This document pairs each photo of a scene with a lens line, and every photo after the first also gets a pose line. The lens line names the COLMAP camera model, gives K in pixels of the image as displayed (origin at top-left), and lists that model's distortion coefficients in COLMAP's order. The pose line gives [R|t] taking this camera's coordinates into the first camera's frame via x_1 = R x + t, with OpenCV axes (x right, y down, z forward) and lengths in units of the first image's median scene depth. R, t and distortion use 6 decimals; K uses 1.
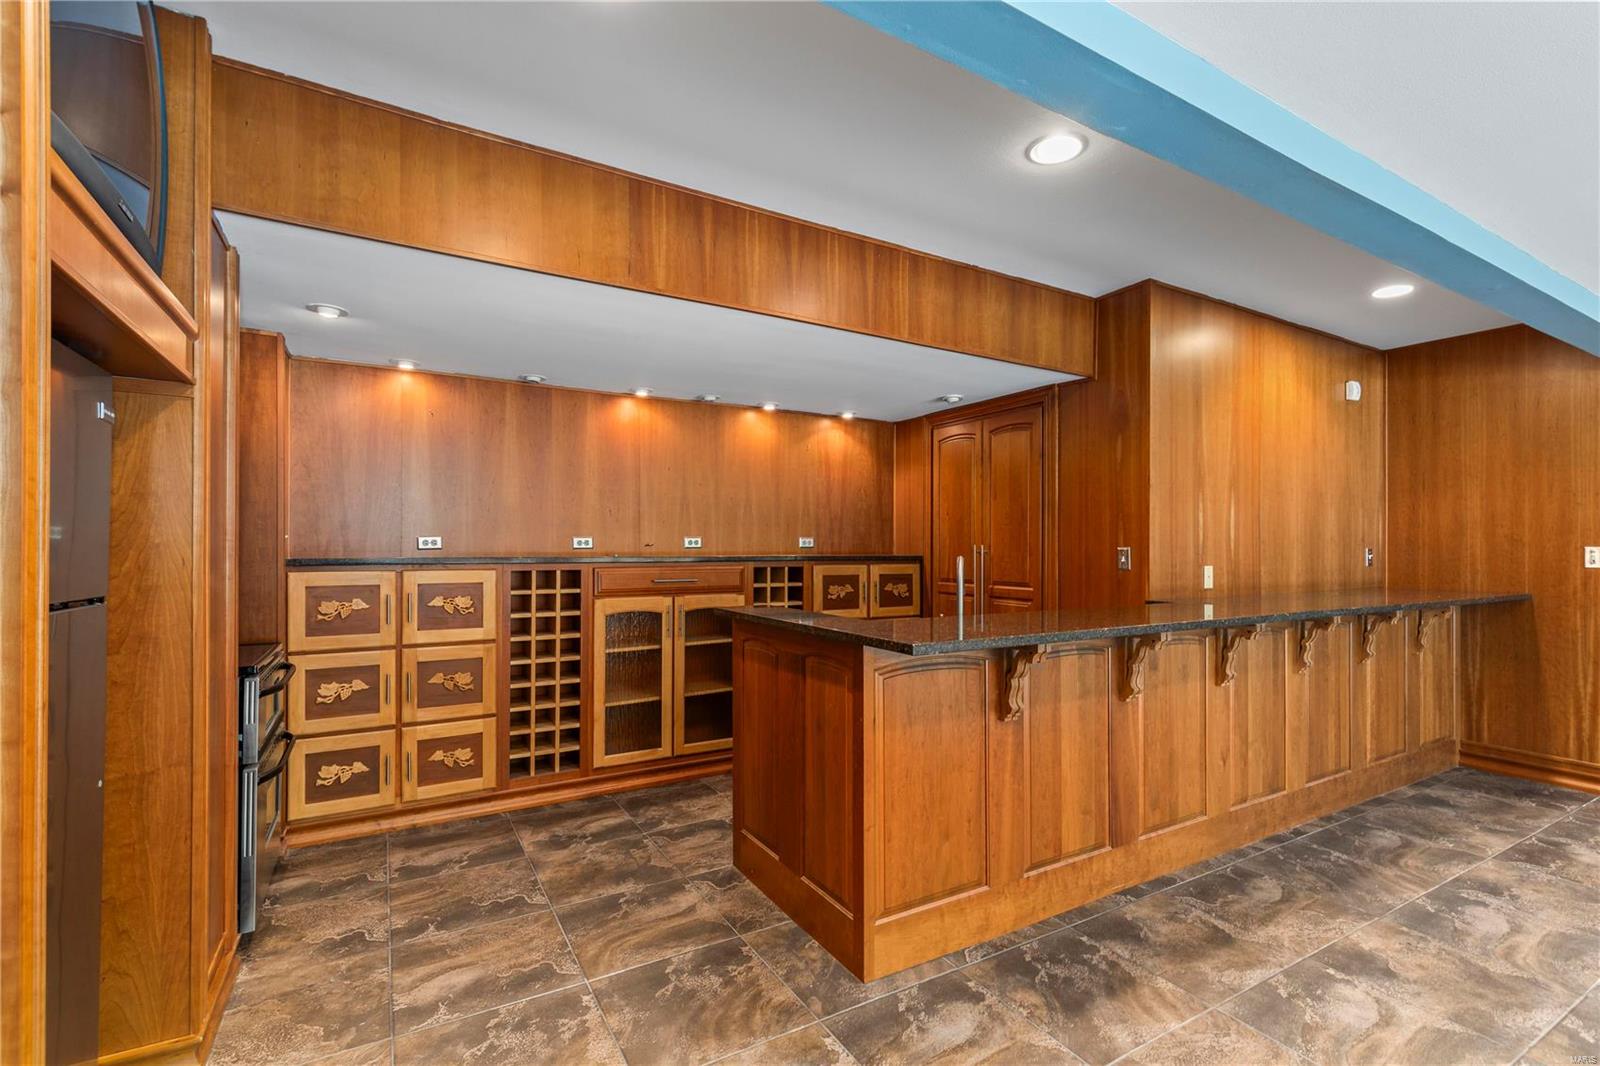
lens RADIAL K [[723.1, 0, 804.9], [0, 723.1, 546.8], [0, 0, 1]] dist [0.020062, -0.000553]
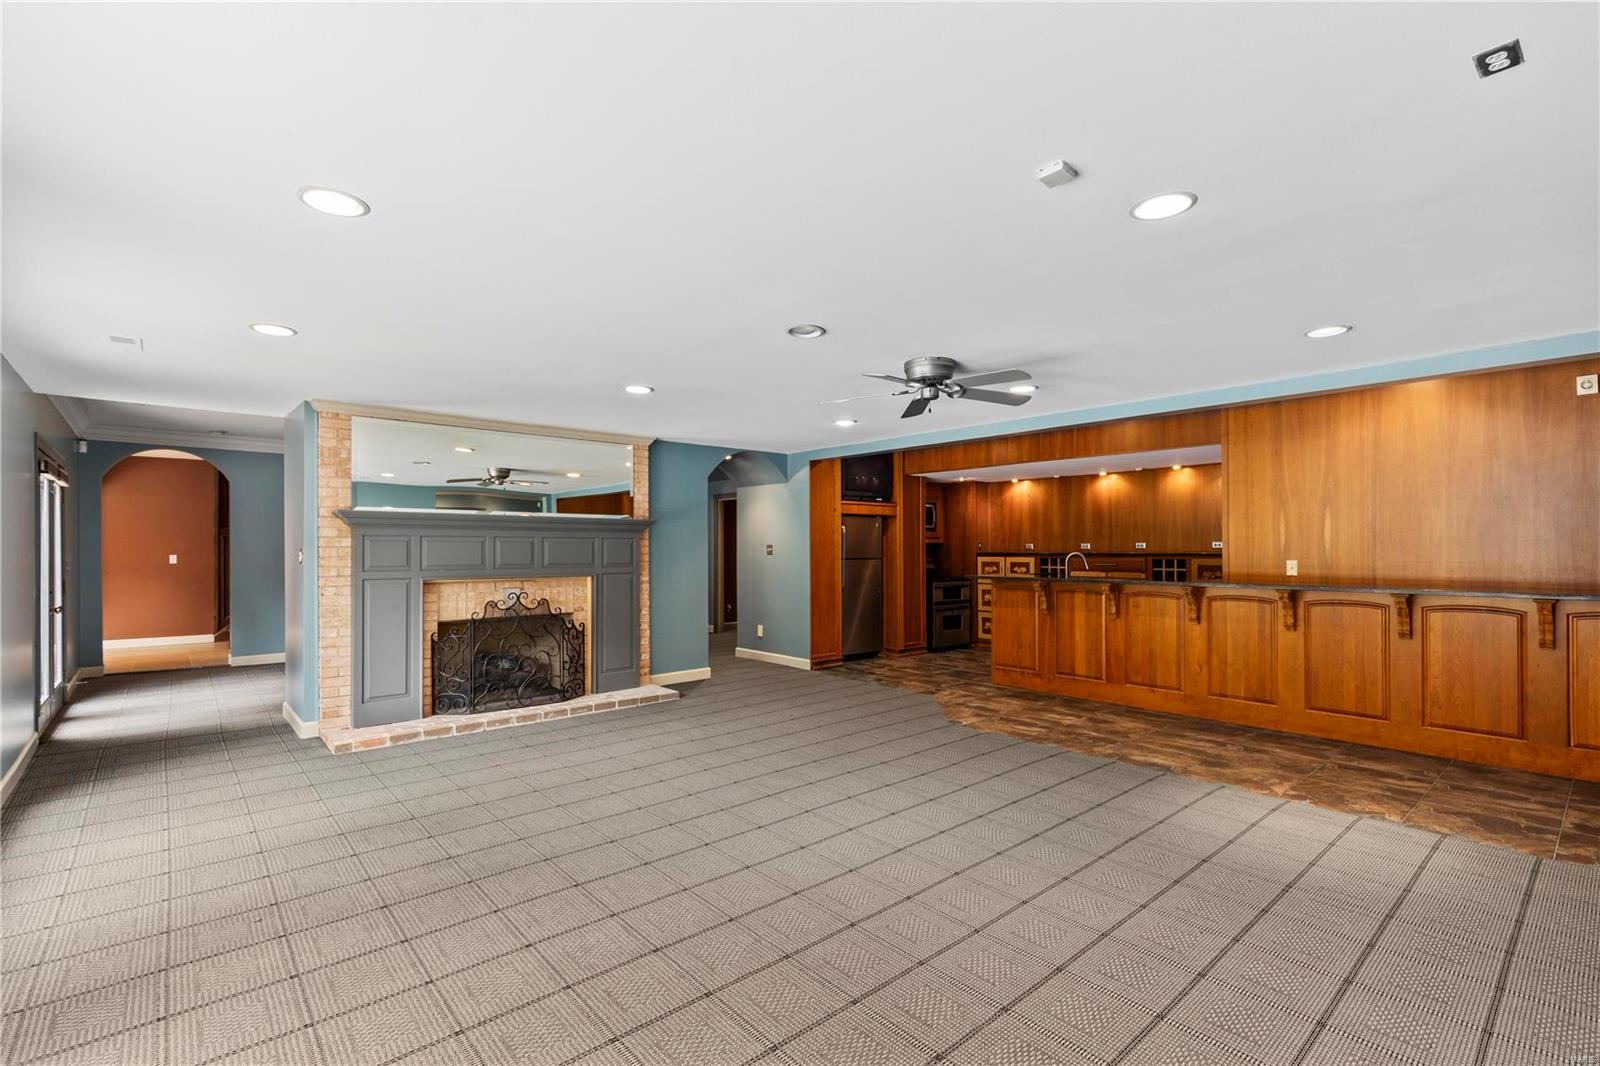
lens RADIAL K [[723.1, 0, 804.9], [0, 723.1, 546.8], [0, 0, 1]] dist [0.020062, -0.000553]
pose [[0.179872, -0.004942, -0.983678, 2.109587], [0.002463, 0.999987, -0.004573, 0.004267], [0.983687, -0.001601, 0.179881, -0.266570]]
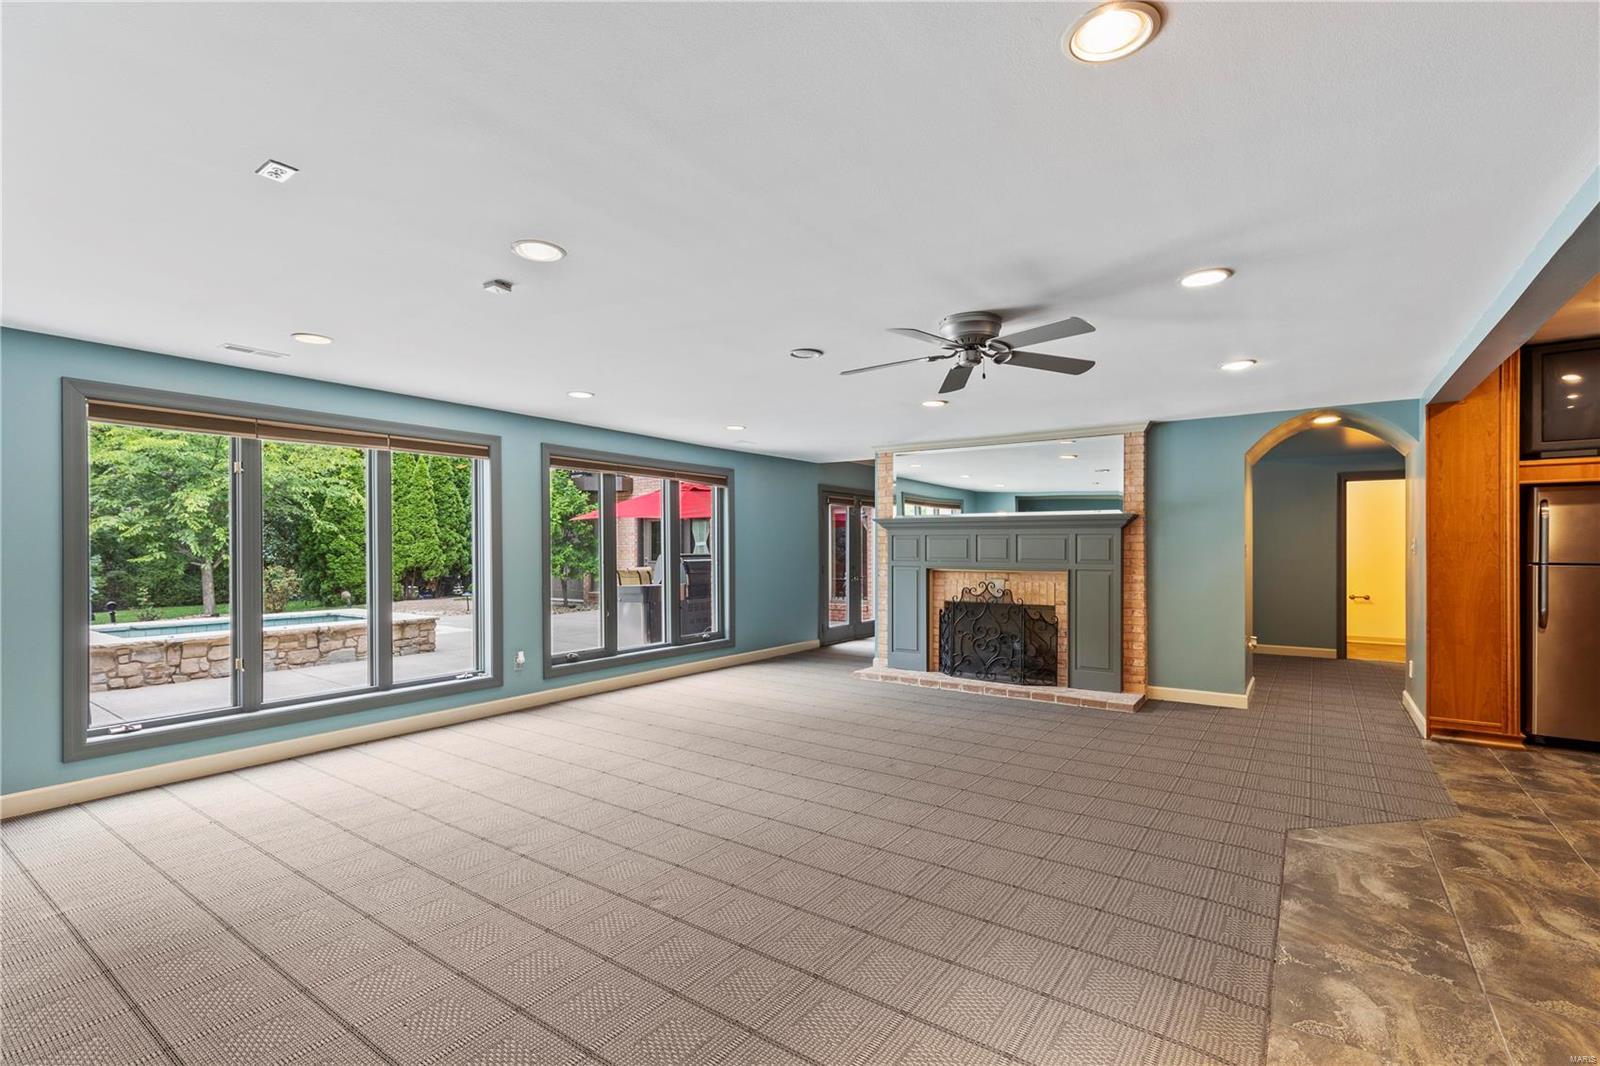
lens RADIAL K [[723.1, 0, 804.9], [0, 723.1, 546.8], [0, 0, 1]] dist [0.020062, -0.000553]
pose [[-0.913474, -0.002108, -0.406891, 1.555659], [-0.002216, 0.999998, -0.000206, 0.006397], [0.406891, 0.000713, -0.913477, 1.044627]]
